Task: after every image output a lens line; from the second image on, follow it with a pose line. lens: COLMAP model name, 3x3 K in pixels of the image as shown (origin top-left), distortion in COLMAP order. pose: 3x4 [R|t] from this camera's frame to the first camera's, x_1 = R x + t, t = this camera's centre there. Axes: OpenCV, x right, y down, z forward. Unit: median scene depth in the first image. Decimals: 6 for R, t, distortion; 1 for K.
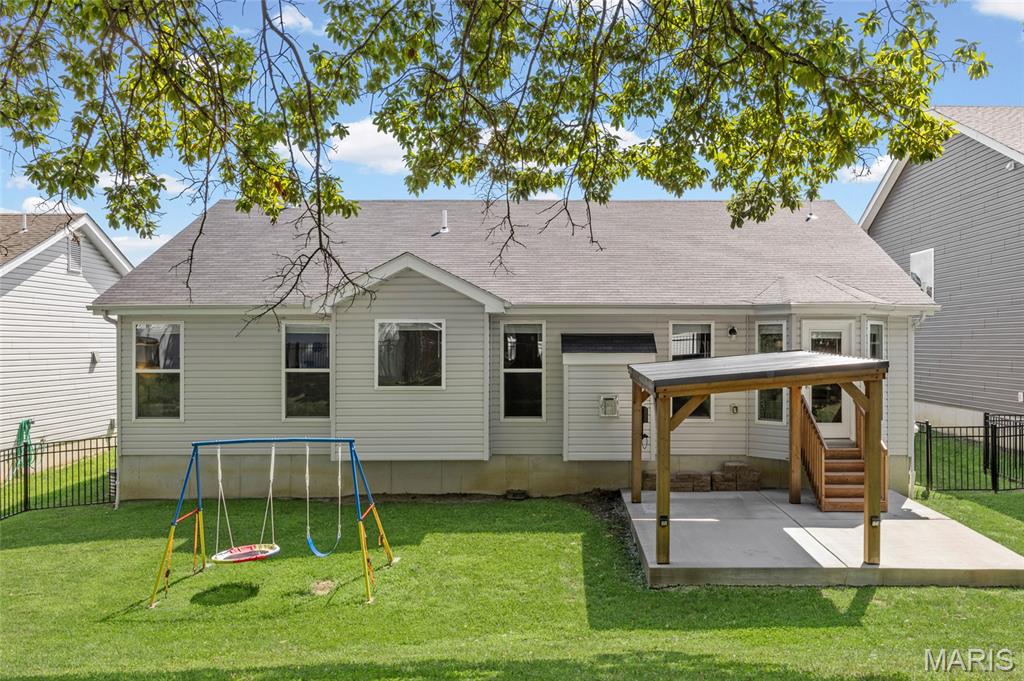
lens RADIAL K [[833.9, 0, 567.3], [0, 833.9, 345.9], [0, 0, 1]] dist [-0.002315, 0.003820]
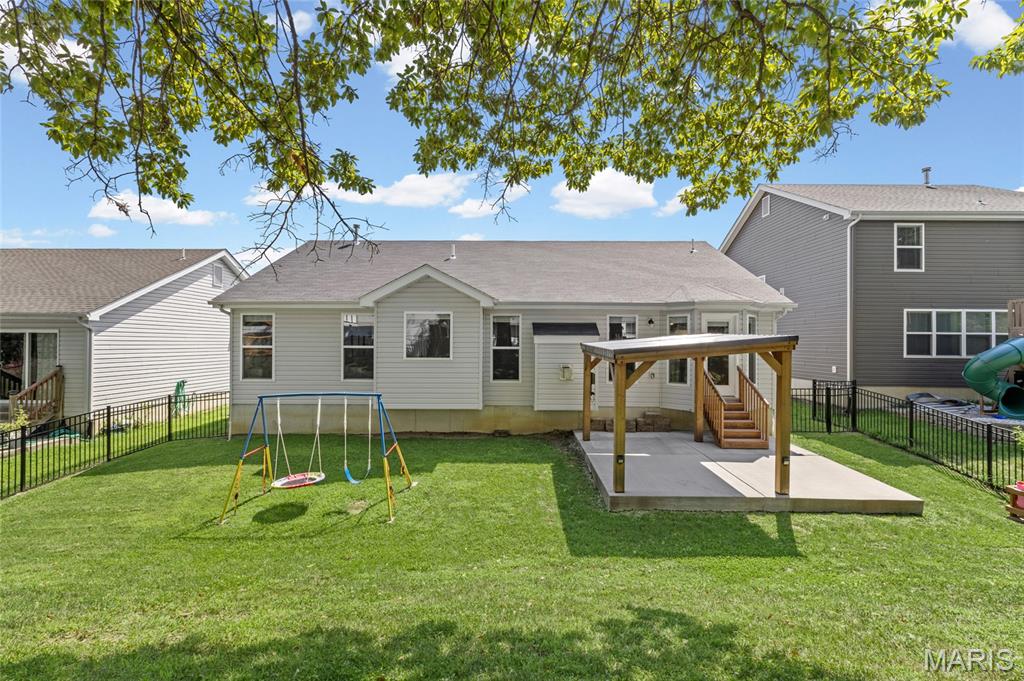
lens RADIAL K [[459.5, 0, 512.2], [0, 459.5, 339.9], [0, 0, 1]] dist [-0.000696, -0.000679]
pose [[0.999776, 0.004845, -0.020602, -0.033709], [-0.005060, 0.999933, -0.010382, 0.031493], [0.020550, 0.010484, 0.999734, 0.261252]]
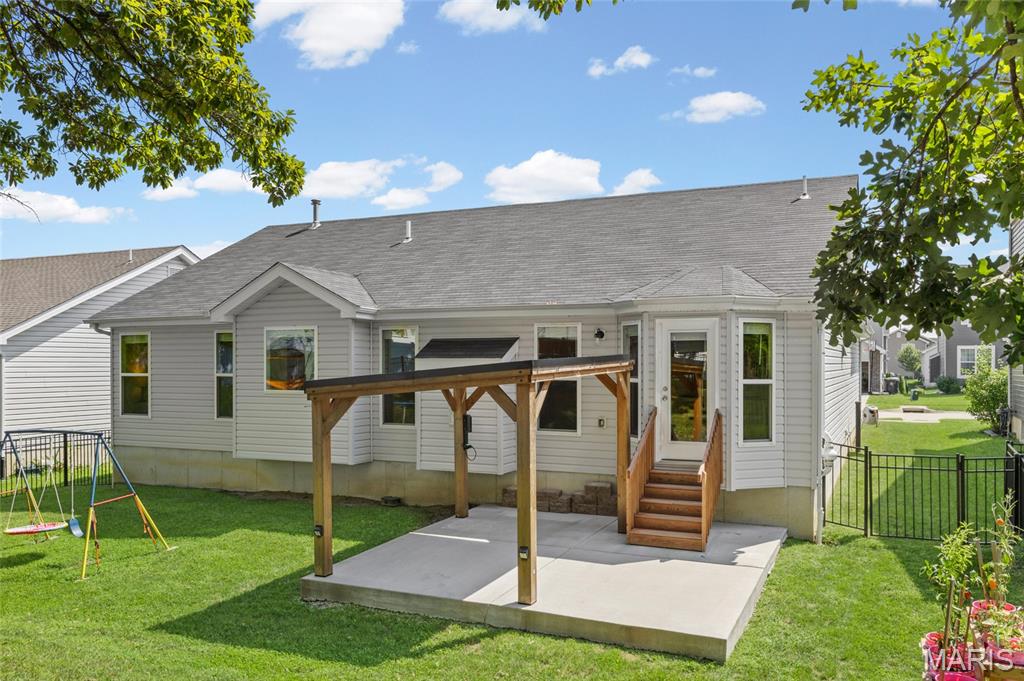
lens RADIAL K [[833.1, 0, 530.1], [0, 833.1, 363.7], [0, 0, 1]] dist [0.001546, 0.002151]
pose [[0.906213, 0.000556, -0.422821, 0.665945], [-0.001133, 0.999999, -0.001112, 0.019966], [0.422820, 0.001487, 0.906212, 0.225130]]
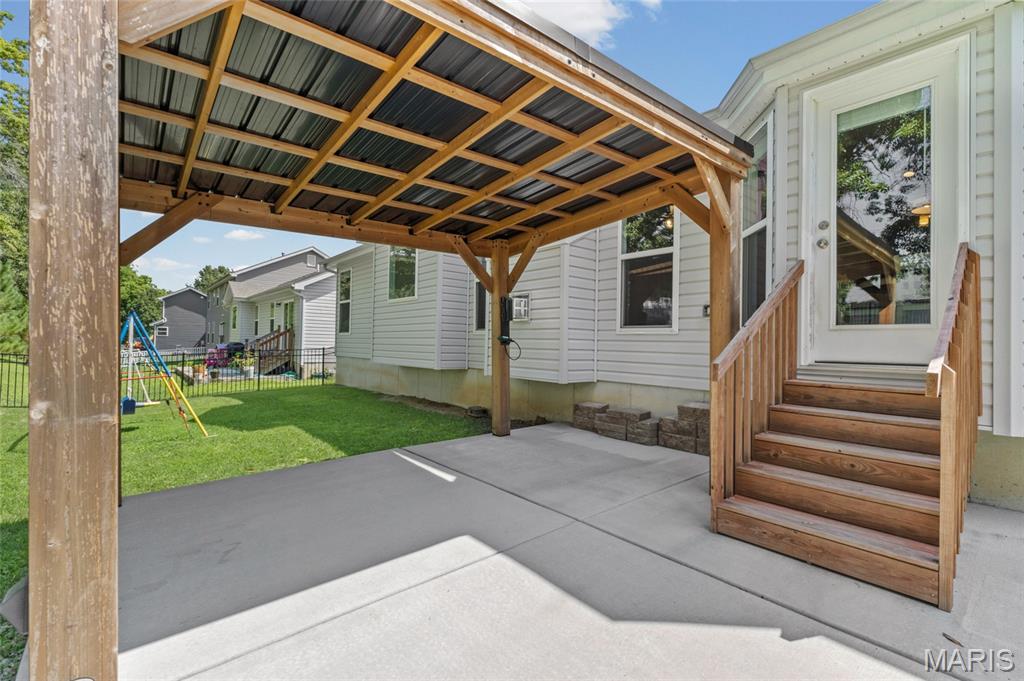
lens RADIAL K [[468.2, 0, 512.9], [0, 468.2, 337.8], [0, 0, 1]] dist [0.001444, 0.000775]
pose [[0.627976, 0.000452, -0.778232, 0.481344], [-0.016448, 0.999784, -0.012692, 0.133939], [0.778058, 0.020771, 0.627848, 0.921746]]
